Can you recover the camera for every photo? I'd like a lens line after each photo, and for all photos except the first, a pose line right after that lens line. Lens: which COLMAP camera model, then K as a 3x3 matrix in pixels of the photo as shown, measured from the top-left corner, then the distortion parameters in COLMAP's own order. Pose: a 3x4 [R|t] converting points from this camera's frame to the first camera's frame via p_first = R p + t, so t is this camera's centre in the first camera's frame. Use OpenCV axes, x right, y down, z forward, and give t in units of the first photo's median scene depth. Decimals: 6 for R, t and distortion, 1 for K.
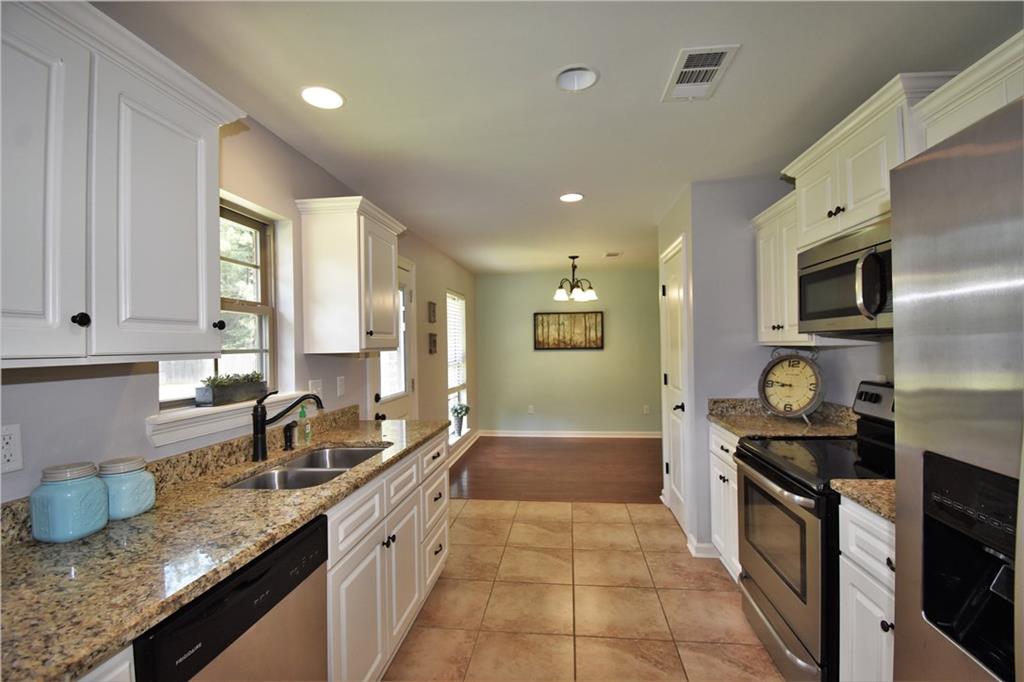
lens RADIAL K [[453.4, 0, 518.0], [0, 453.4, 342.0], [0, 0, 1]] dist [0.013408, -0.021049]
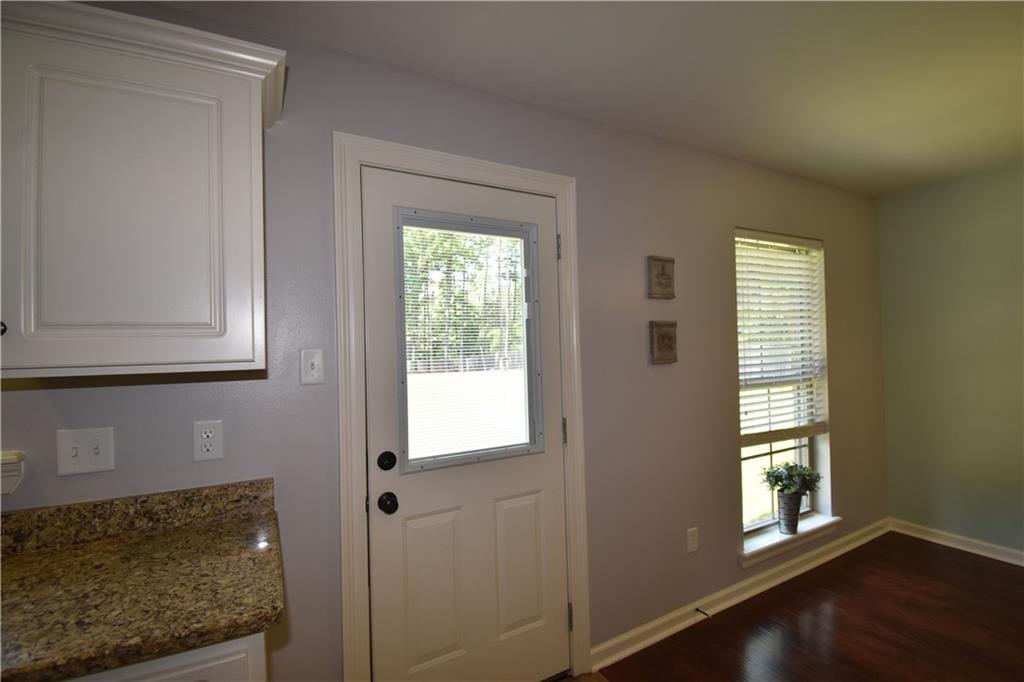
lens RADIAL K [[453.4, 0, 518.0], [0, 453.4, 342.0], [0, 0, 1]] dist [0.013408, -0.021049]
pose [[0.579059, -0.009084, -0.815235, 0.081697], [0.017925, 0.999838, 0.001591, -0.000336], [0.815089, -0.015534, 0.579128, 0.417751]]
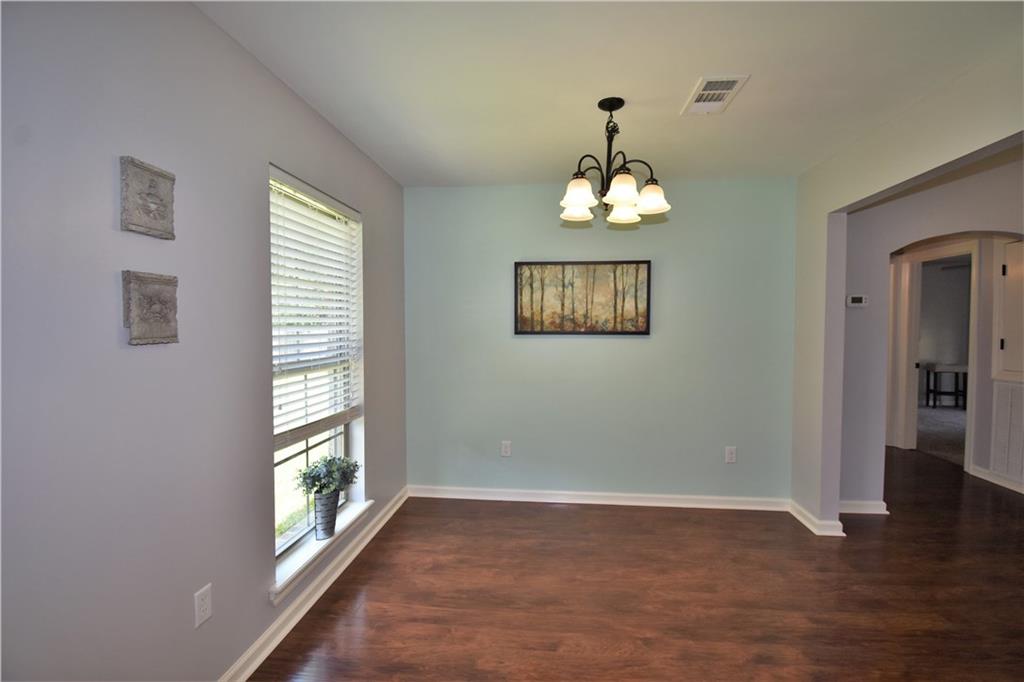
lens RADIAL K [[453.4, 0, 518.0], [0, 453.4, 342.0], [0, 0, 1]] dist [0.013408, -0.021049]
pose [[0.999596, 0.014952, 0.024192, 0.028227], [-0.015816, 0.999229, 0.035922, 0.007535], [-0.023636, -0.036290, 0.999062, 0.494764]]
